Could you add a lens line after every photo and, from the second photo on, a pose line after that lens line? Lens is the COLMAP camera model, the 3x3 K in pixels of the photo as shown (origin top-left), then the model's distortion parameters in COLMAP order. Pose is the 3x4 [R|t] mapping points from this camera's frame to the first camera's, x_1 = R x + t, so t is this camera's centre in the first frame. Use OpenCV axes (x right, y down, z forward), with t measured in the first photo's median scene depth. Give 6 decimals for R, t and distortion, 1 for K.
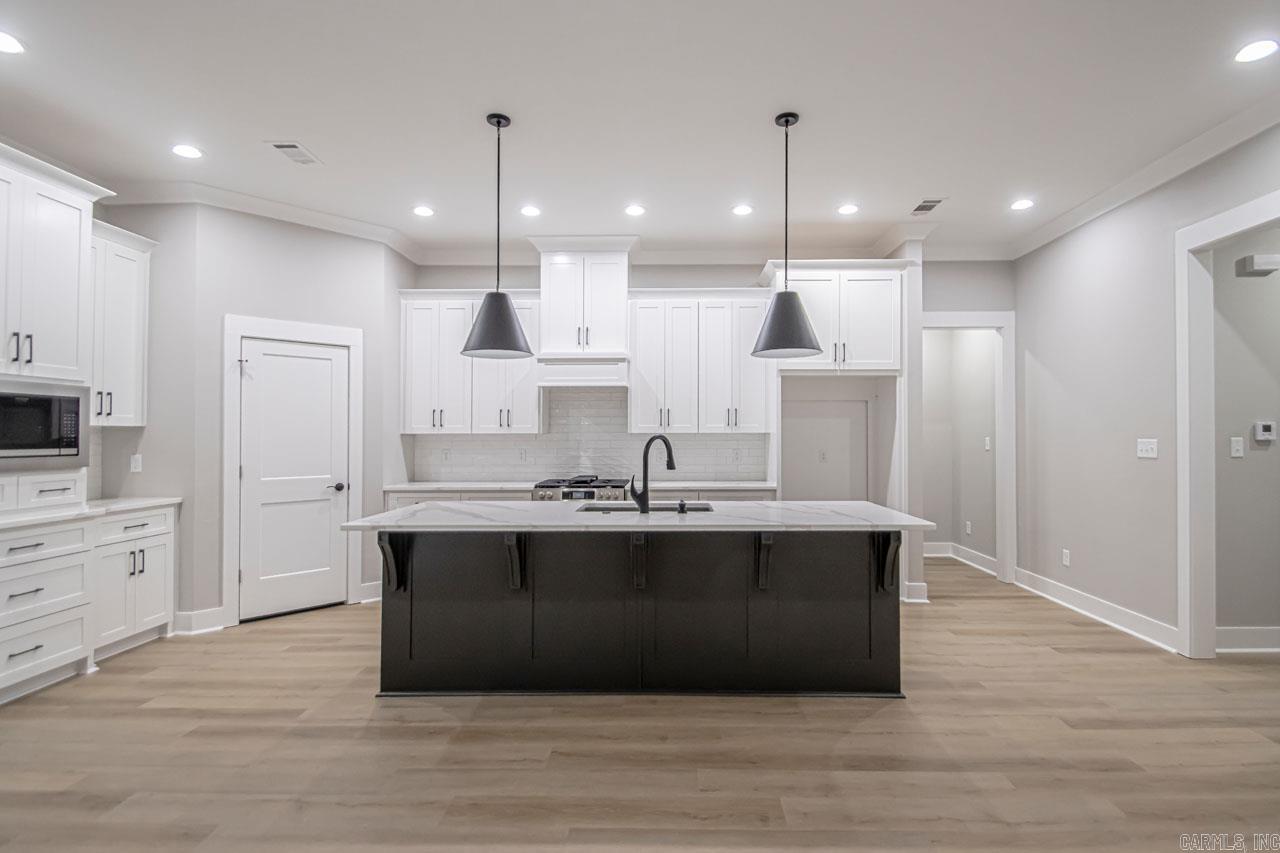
lens RADIAL K [[630.6, 0, 661.0], [0, 630.6, 424.3], [0, 0, 1]] dist [0.007544, -0.000926]
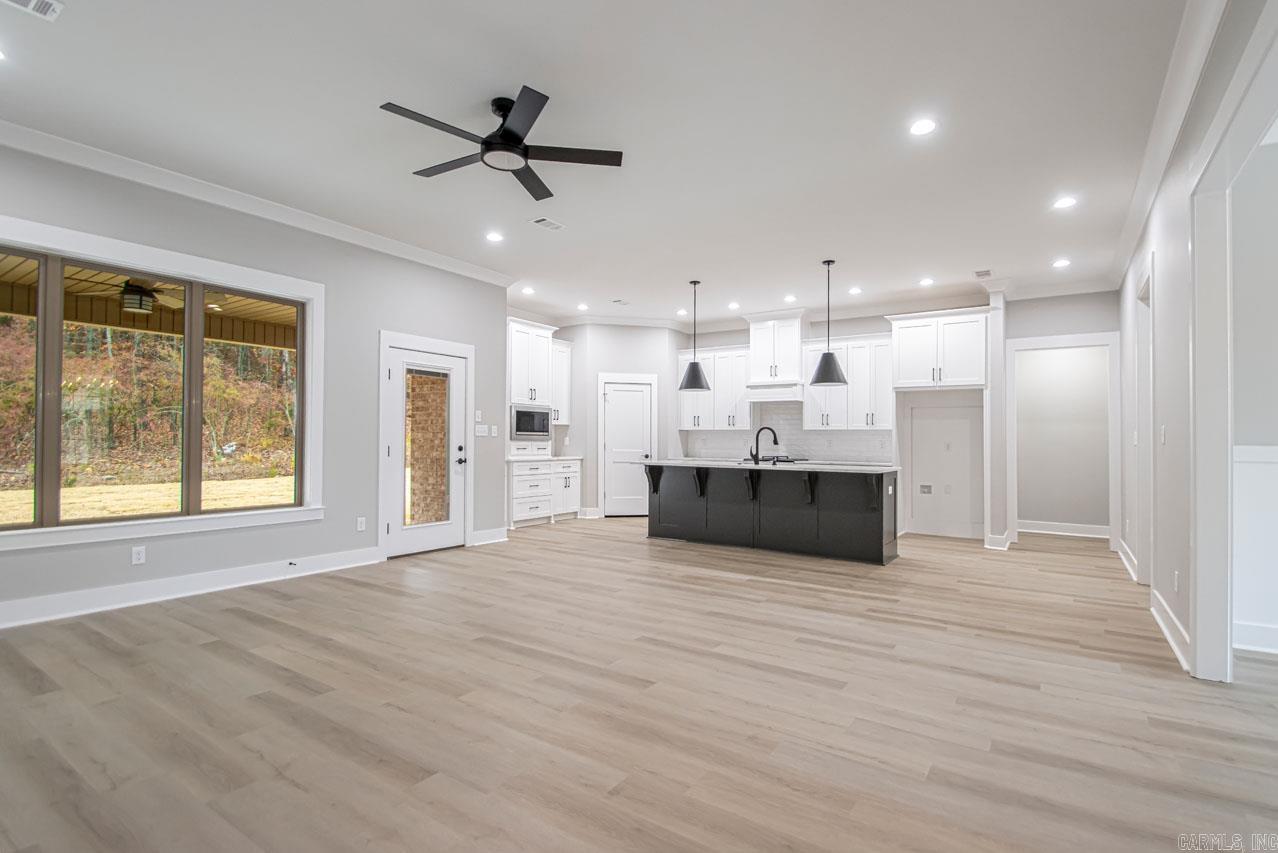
lens RADIAL K [[616.5, 0, 618.1], [0, 616.5, 428.8], [0, 0, 1]] dist [0.000689, -0.000805]
pose [[0.822482, 0.000602, -0.568791, 0.608334], [-0.003990, 0.999981, -0.004711, 0.028901], [0.568777, 0.006144, 0.822469, -0.748778]]
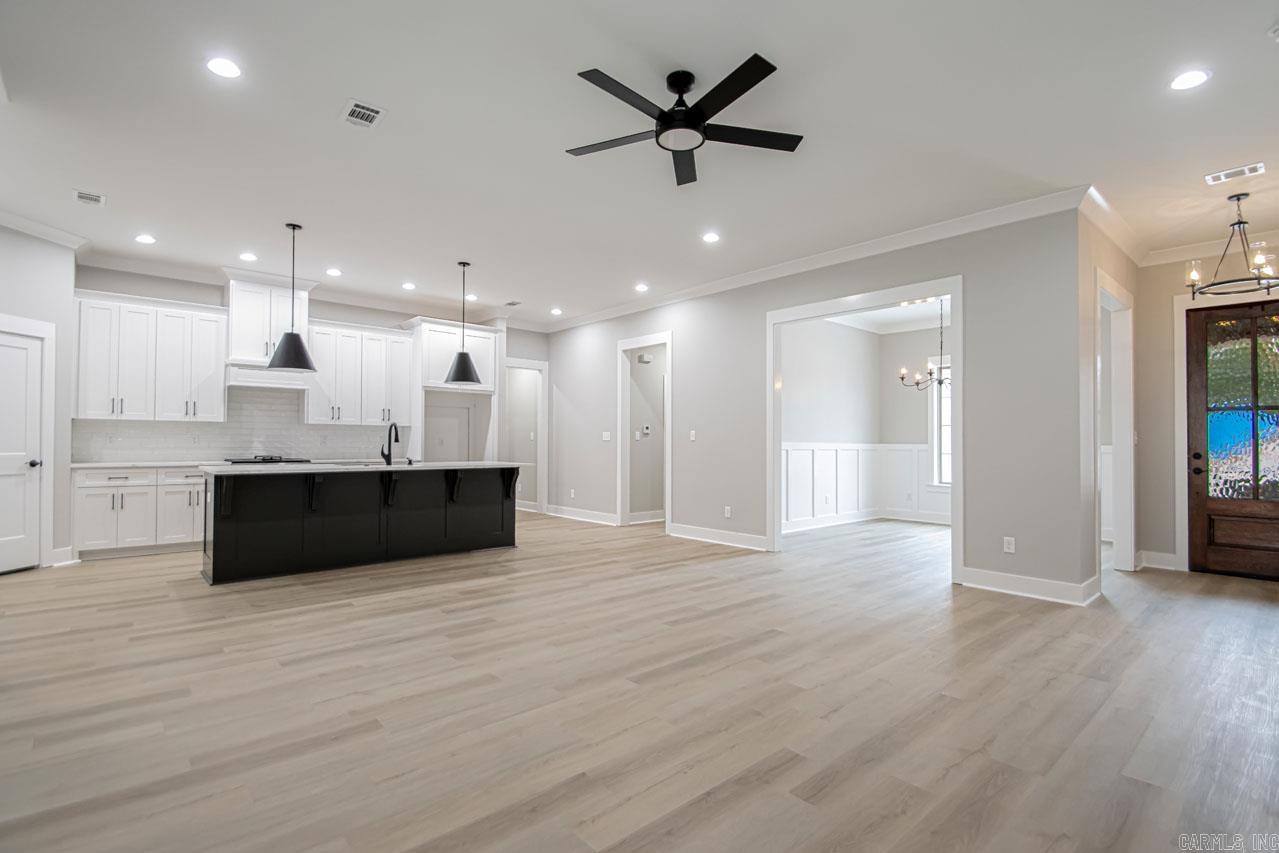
lens RADIAL K [[618.0, 0, 670.3], [0, 618.0, 442.0], [0, 0, 1]] dist [0.029456, -0.024657]
pose [[0.720060, 0.008246, 0.693863, -0.557595], [-0.022367, 0.999686, 0.011330, 0.028004], [-0.693552, -0.023678, 0.720018, -0.695074]]
